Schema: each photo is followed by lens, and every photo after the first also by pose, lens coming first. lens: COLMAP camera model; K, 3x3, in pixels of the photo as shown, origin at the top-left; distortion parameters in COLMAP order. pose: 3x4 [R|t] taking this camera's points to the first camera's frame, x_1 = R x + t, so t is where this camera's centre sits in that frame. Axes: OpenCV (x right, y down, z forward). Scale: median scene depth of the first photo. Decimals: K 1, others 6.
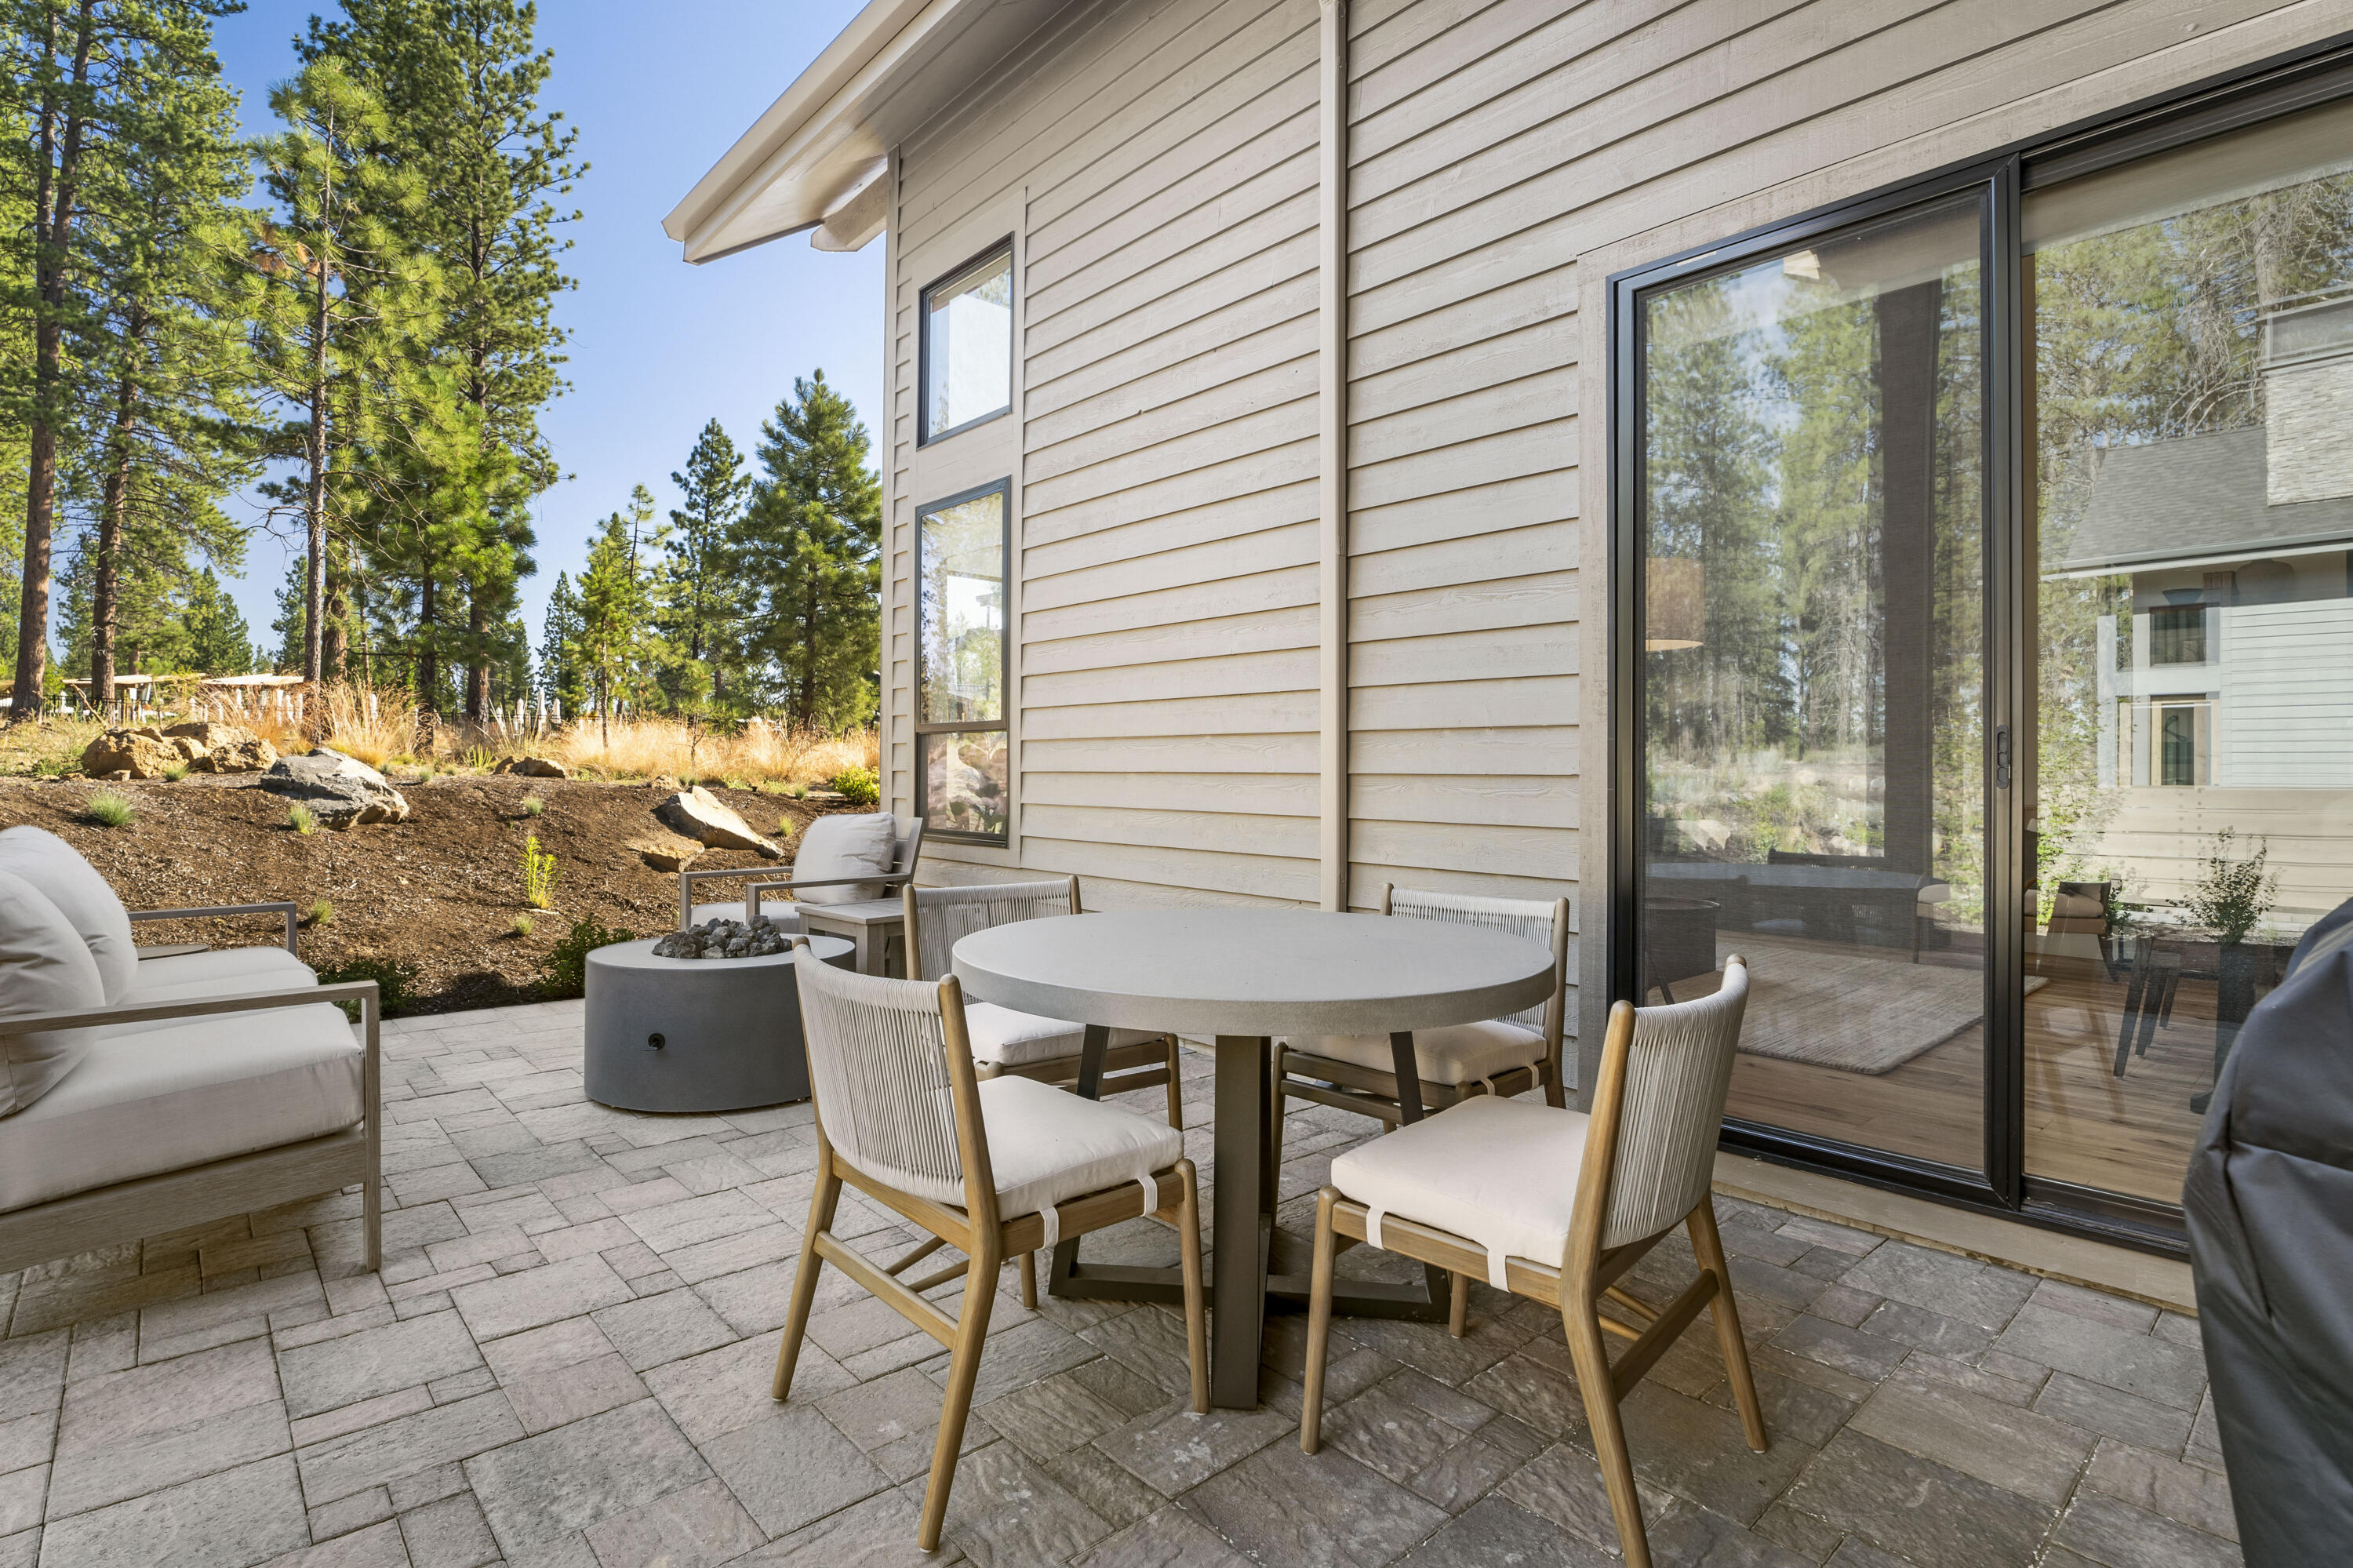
lens RADIAL K [[1116.9, 0, 1158.6], [0, 1116.9, 787.9], [0, 0, 1]] dist [-0.012314, -0.000117]
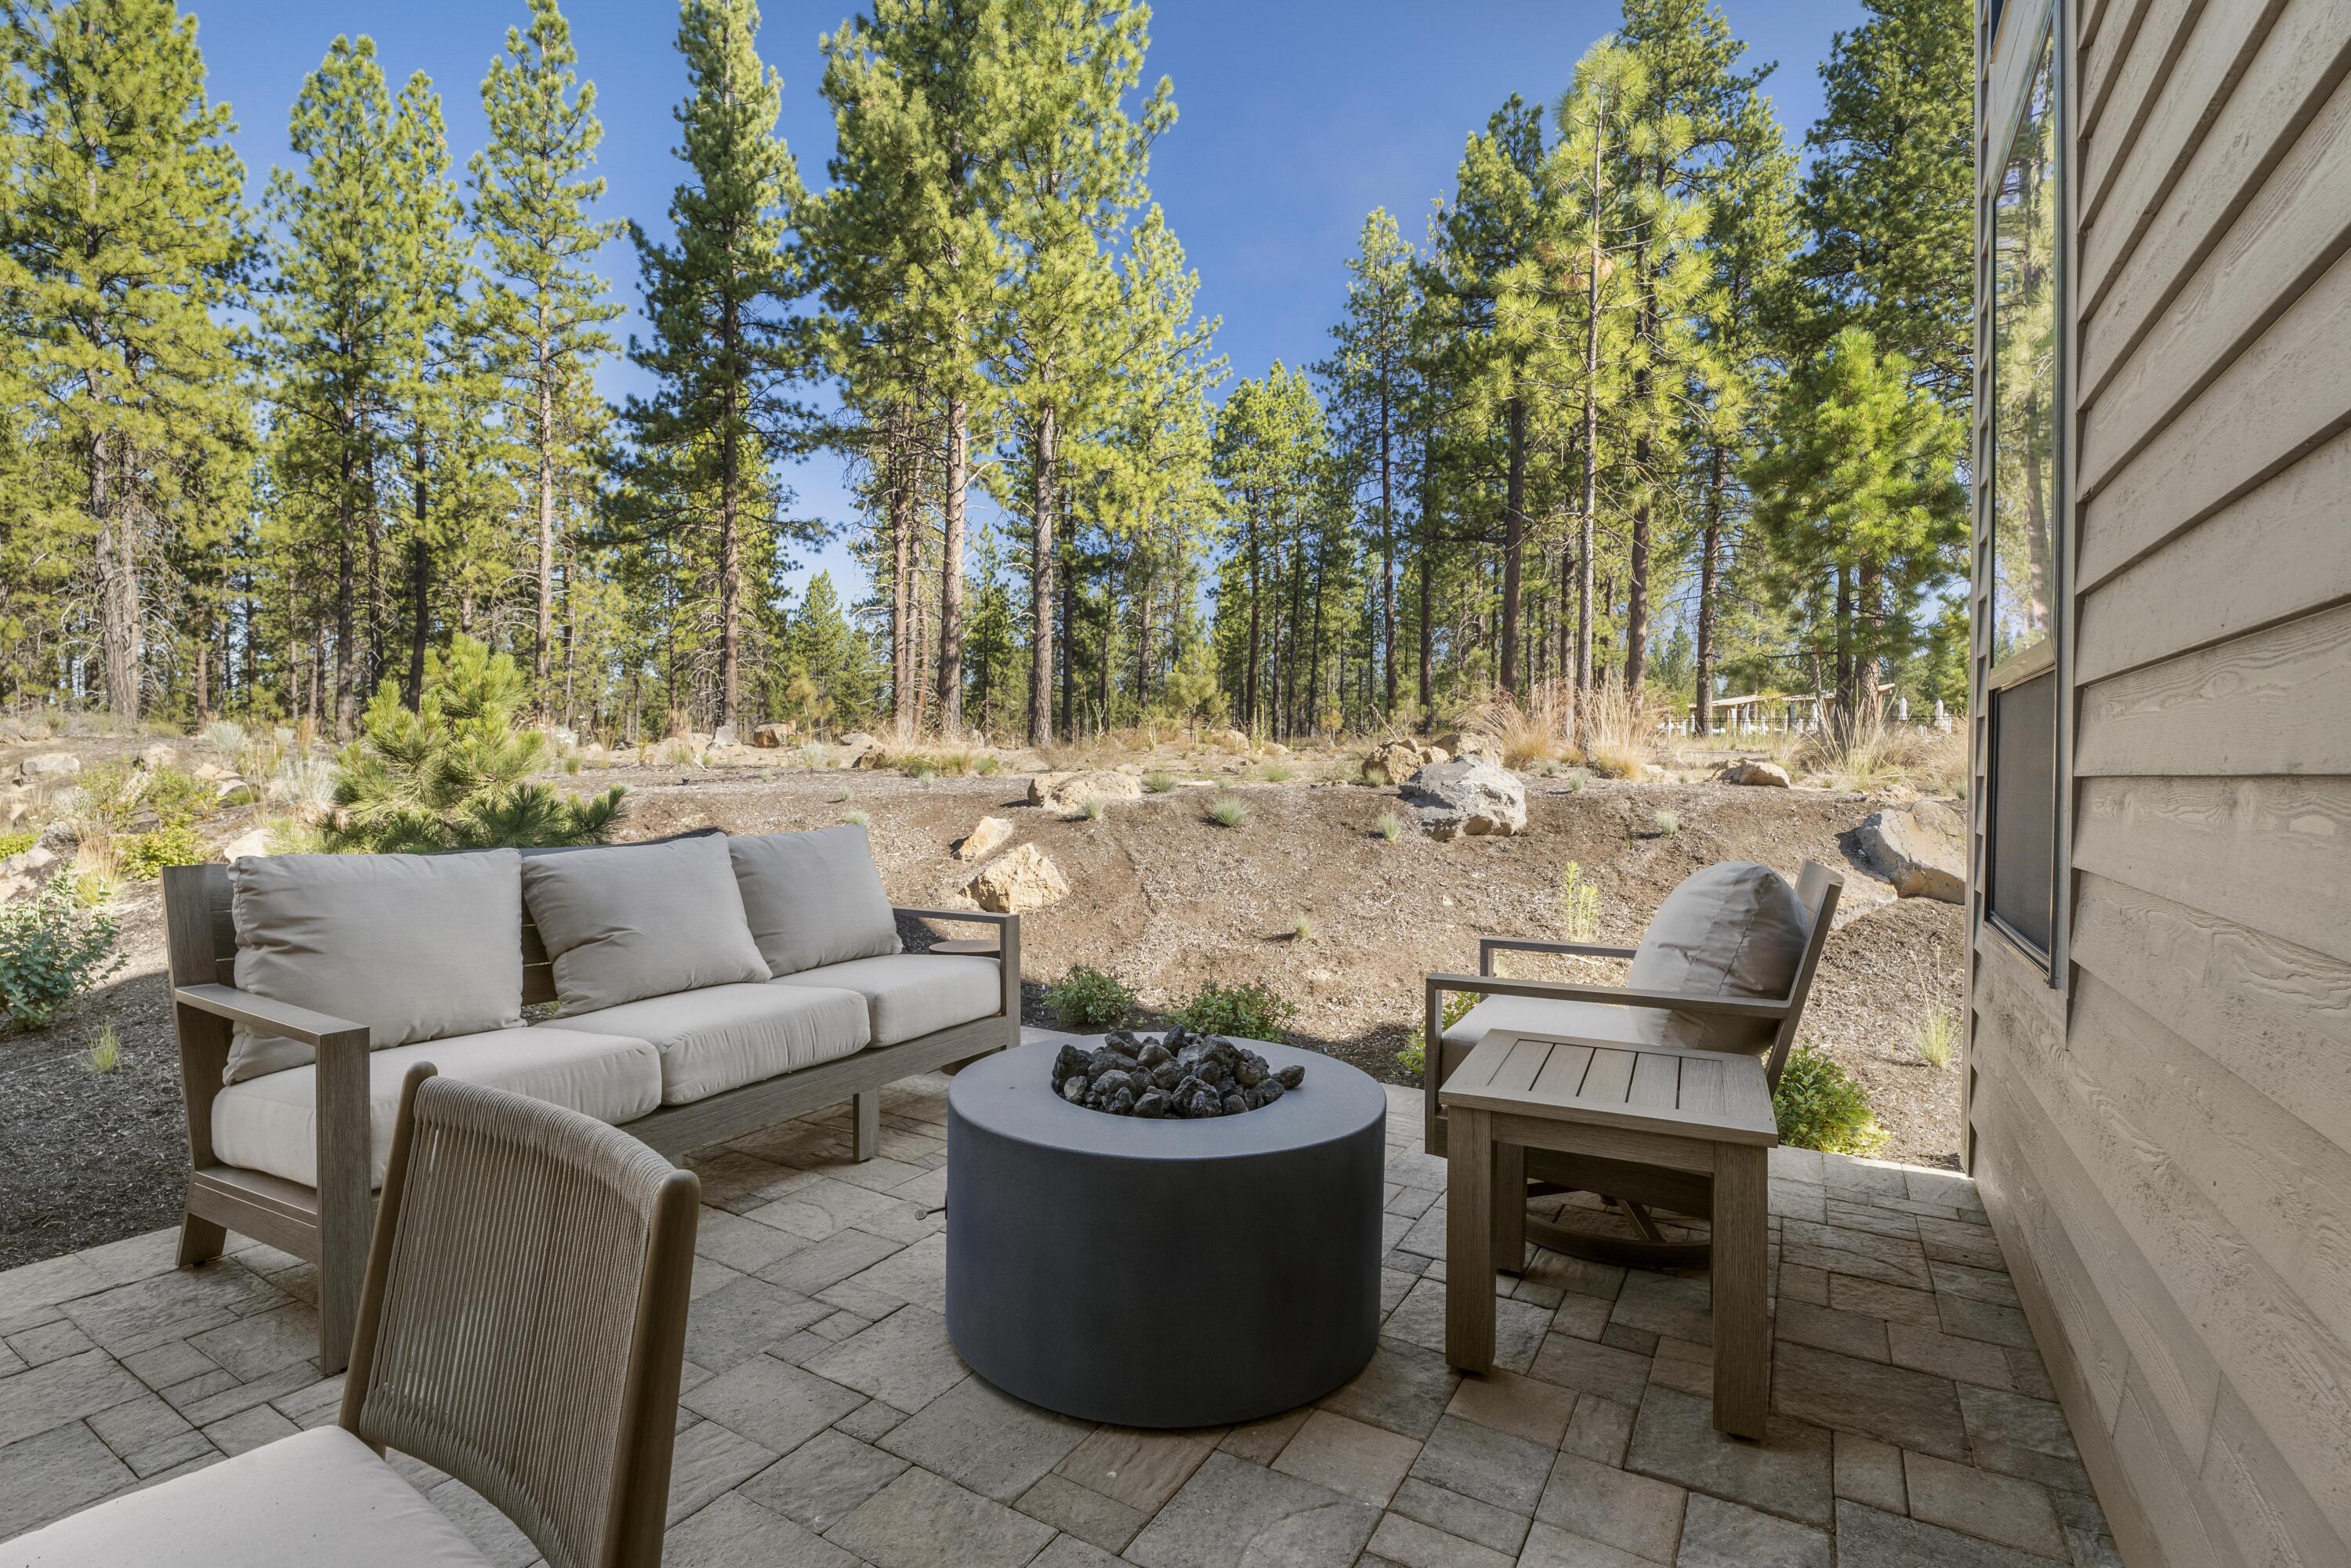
lens RADIAL K [[1115.9, 0, 1157.6], [0, 1115.9, 787.9], [0, 0, 1]] dist [-0.012314, -0.000117]
pose [[0.295375, 0.008210, -0.955346, 0.090733], [-0.016359, 0.999860, 0.003535, -0.005593], [0.955241, 0.014585, 0.295468, 0.463759]]
